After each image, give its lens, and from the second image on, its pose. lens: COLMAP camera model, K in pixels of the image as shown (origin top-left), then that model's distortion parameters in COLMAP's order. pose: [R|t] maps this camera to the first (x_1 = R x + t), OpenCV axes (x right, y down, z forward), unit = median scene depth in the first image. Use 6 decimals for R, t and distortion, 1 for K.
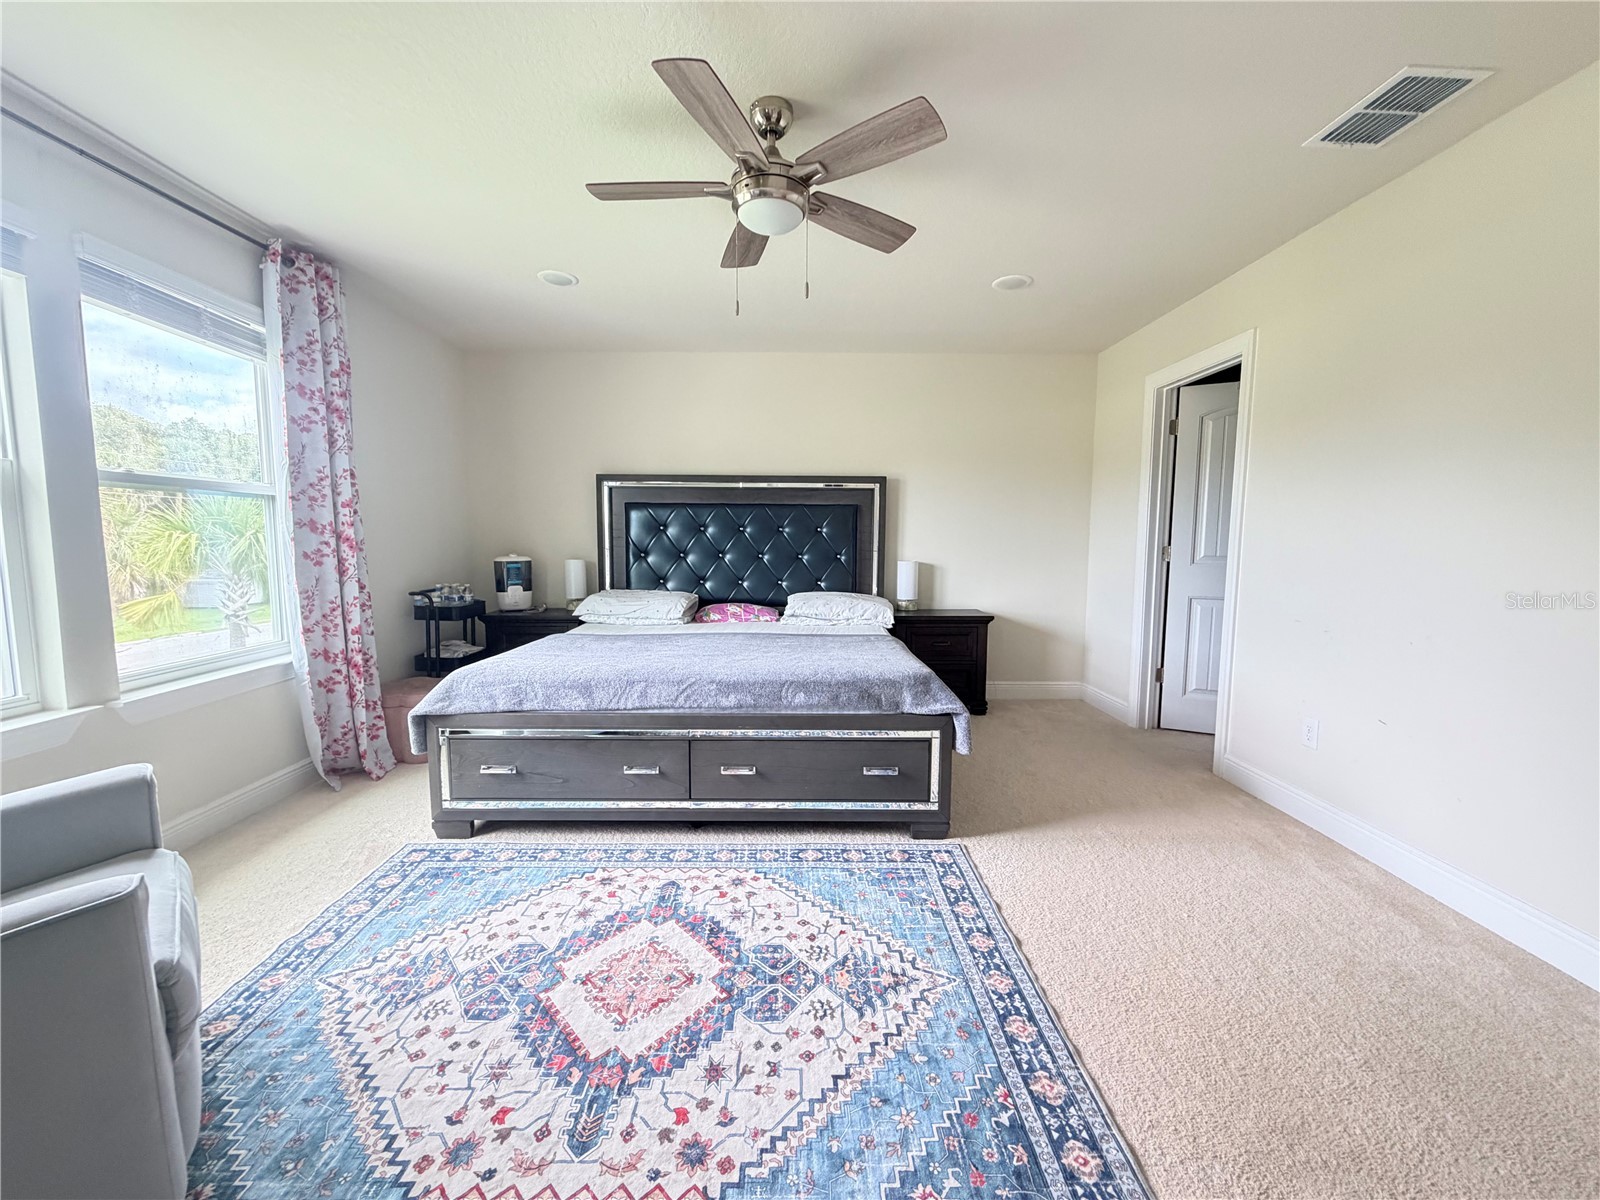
lens RADIAL K [[640.8, 0, 796.2], [0, 640.8, 597.7], [0, 0, 1]] dist [-0.001036, 0.000104]
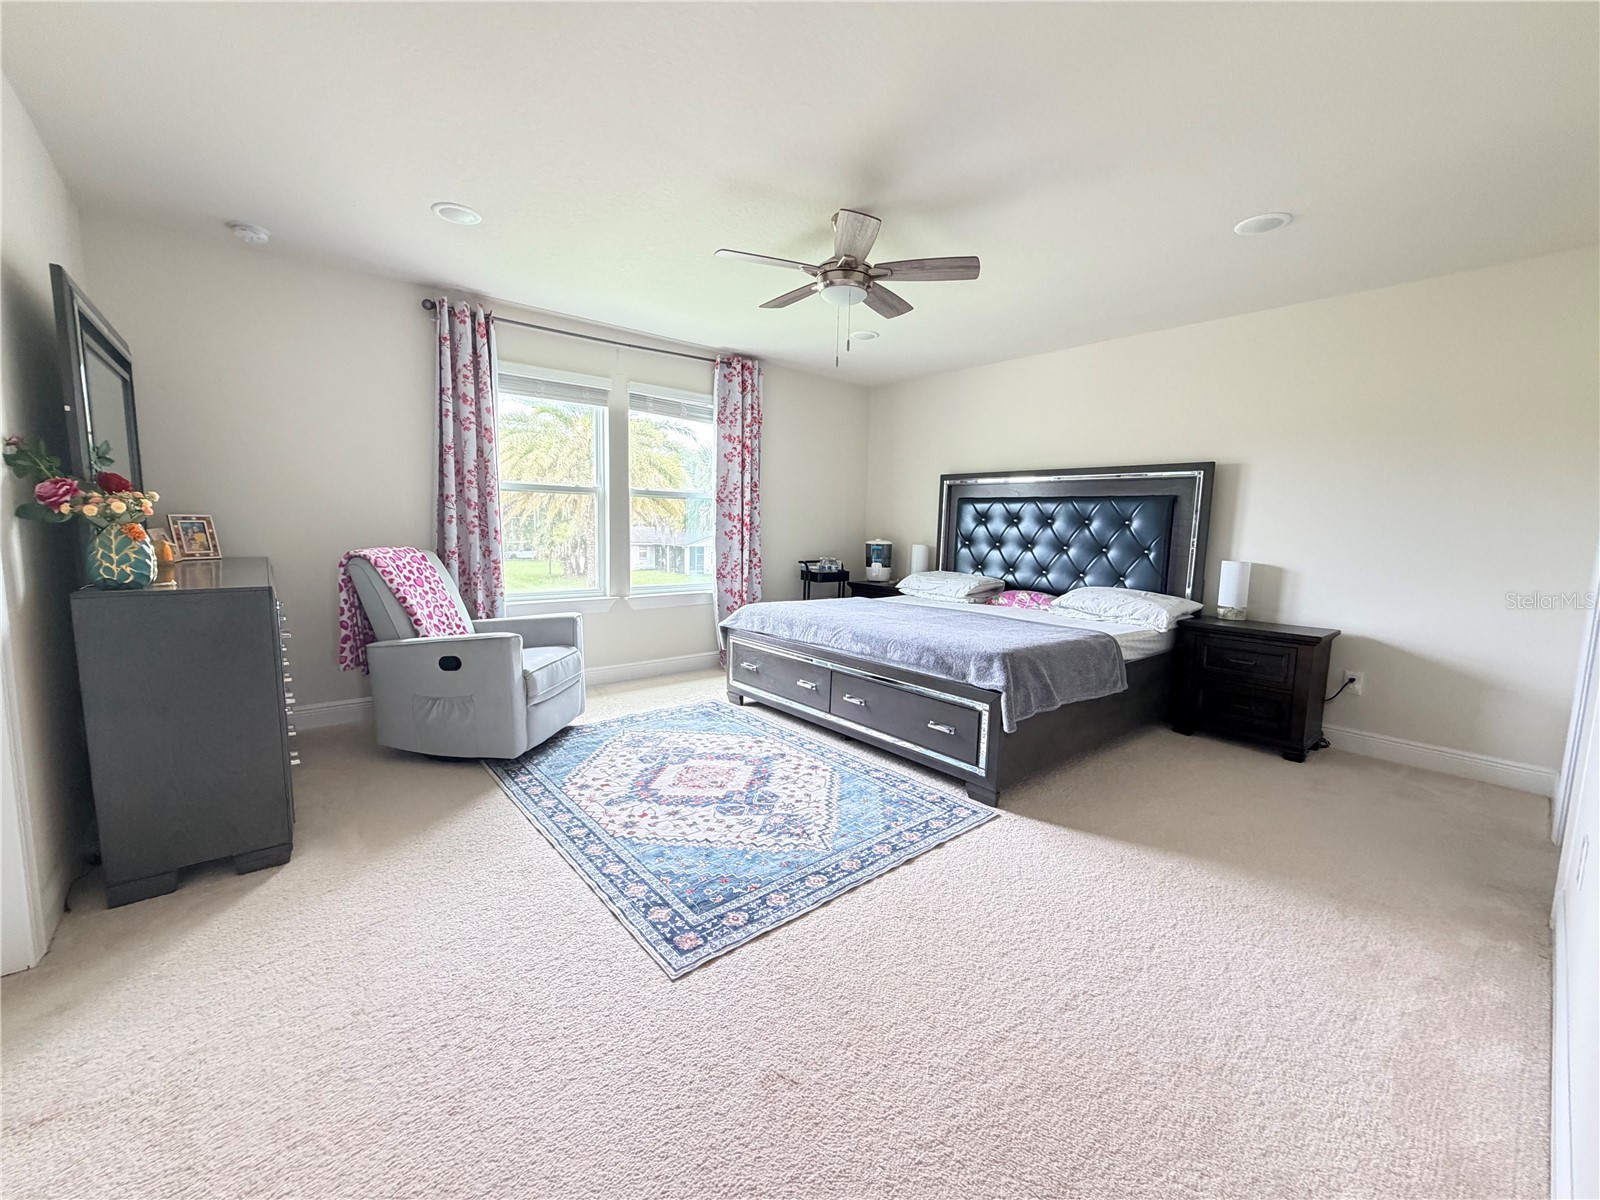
lens RADIAL K [[640.8, 0, 790.4], [0, 640.8, 597.6], [0, 0, 1]] dist [-0.001036, 0.000104]
pose [[0.638161, 0.100702, -0.763288, 0.815276], [-0.093437, 0.994211, 0.053048, -0.000988], [0.764212, 0.037466, 0.643876, 0.028151]]
